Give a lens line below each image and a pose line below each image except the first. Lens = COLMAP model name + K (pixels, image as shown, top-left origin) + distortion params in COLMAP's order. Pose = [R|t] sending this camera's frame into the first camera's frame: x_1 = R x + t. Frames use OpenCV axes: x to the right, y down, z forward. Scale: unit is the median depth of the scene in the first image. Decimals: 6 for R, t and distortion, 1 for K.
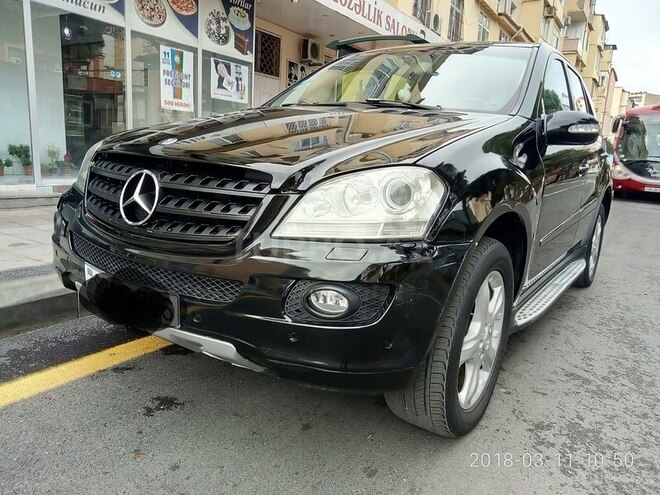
lens RADIAL K [[496.9, 0, 330.0], [0, 496.9, 247.5], [0, 0, 1]] dist [0.013958, 0.004663]
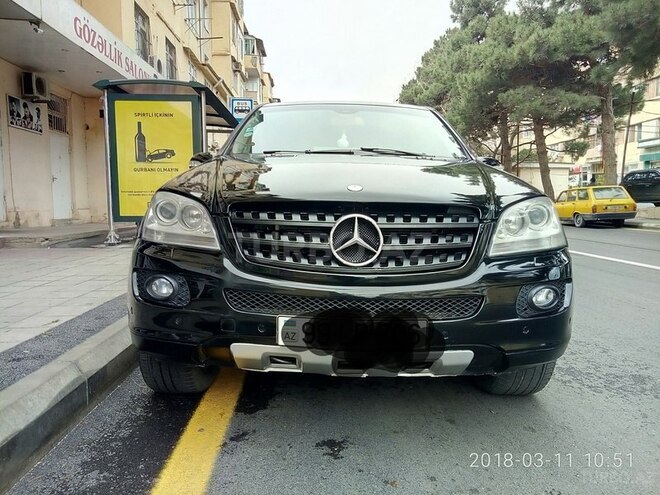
lens RADIAL K [[496.9, 0, 330.0], [0, 496.9, 247.5], [0, 0, 1]] dist [0.013958, 0.004663]
pose [[0.816515, -0.108276, 0.567080, -0.528934], [0.152860, 0.987746, -0.031500, -0.030993], [-0.556720, 0.112404, 0.823060, 0.081865]]
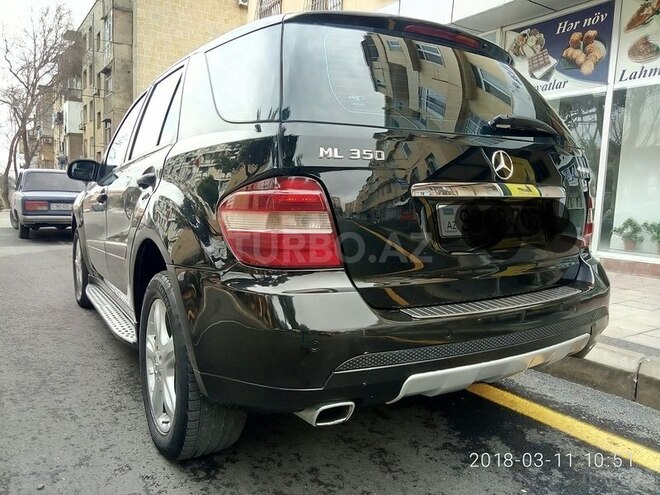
lens RADIAL K [[496.9, 0, 330.0], [0, 496.9, 247.5], [0, 0, 1]] dist [0.013958, 0.004663]
pose [[-0.383283, 0.021178, -0.923388, 1.171612], [-0.231931, 0.965498, 0.118415, -0.262162], [0.894037, 0.259548, -0.365147, 1.671910]]
